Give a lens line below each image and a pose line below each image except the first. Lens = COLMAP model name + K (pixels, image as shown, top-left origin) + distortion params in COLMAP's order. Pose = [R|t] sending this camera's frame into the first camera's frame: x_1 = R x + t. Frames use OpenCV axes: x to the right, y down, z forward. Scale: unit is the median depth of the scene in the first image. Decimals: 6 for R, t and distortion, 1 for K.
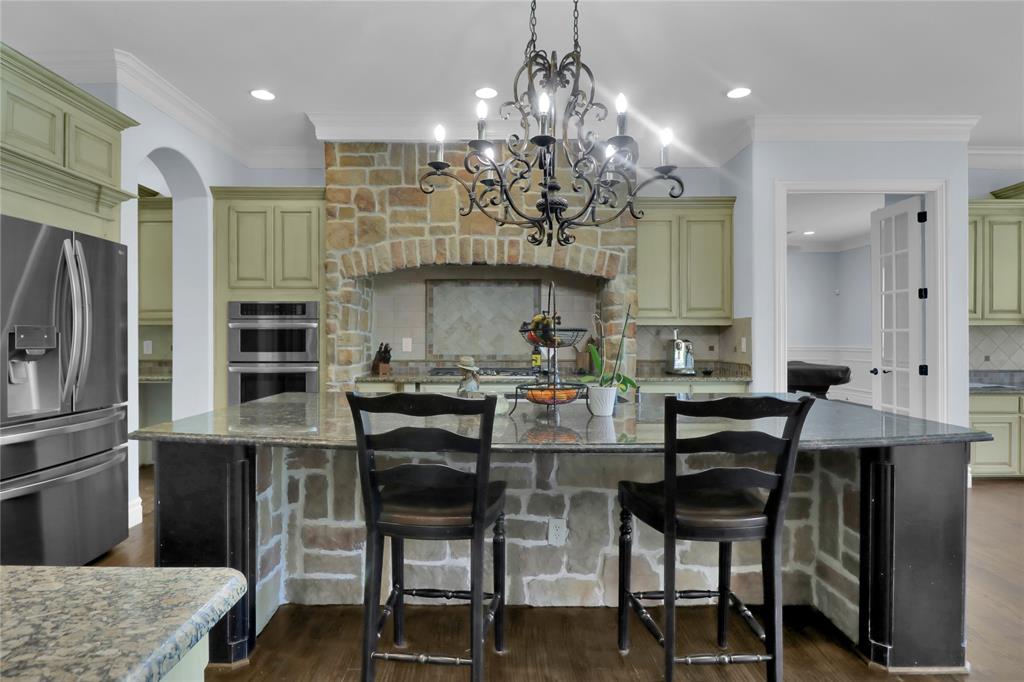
lens RADIAL K [[540.0, 0, 494.4], [0, 540.0, 336.0], [0, 0, 1]] dist [0.003954, -0.017539]
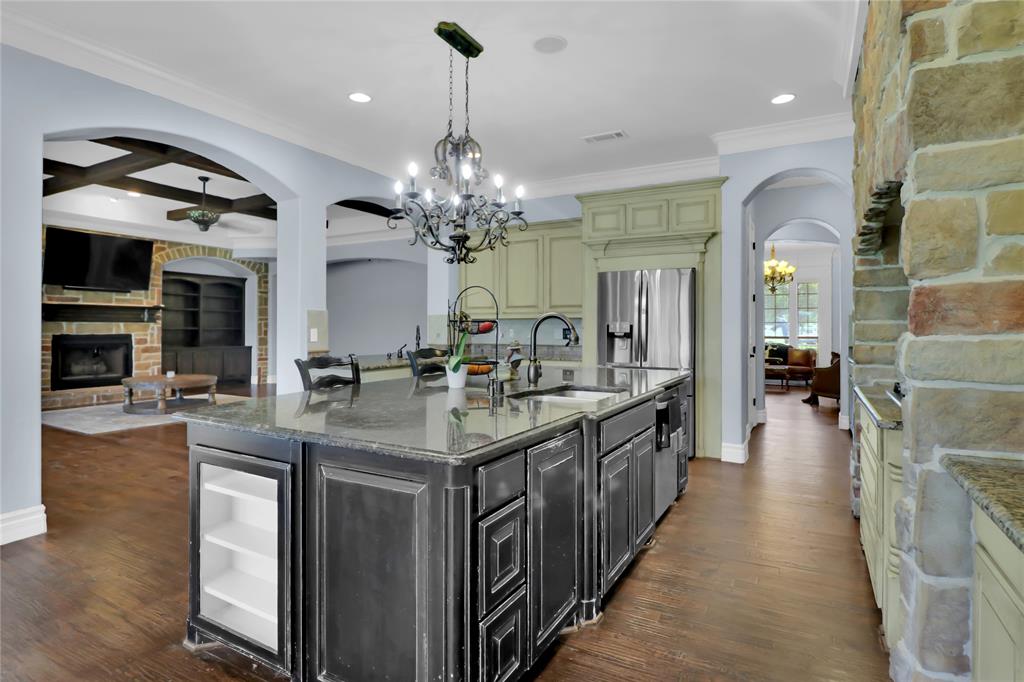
lens RADIAL K [[545.6, 0, 504.9], [0, 545.6, 321.6], [0, 0, 1]] dist [0.000651, -0.013309]
pose [[-0.489859, -0.008489, -0.871760, 0.683679], [-0.001556, 0.999960, -0.008863, -0.001145], [0.871800, -0.002985, -0.489852, 0.941262]]
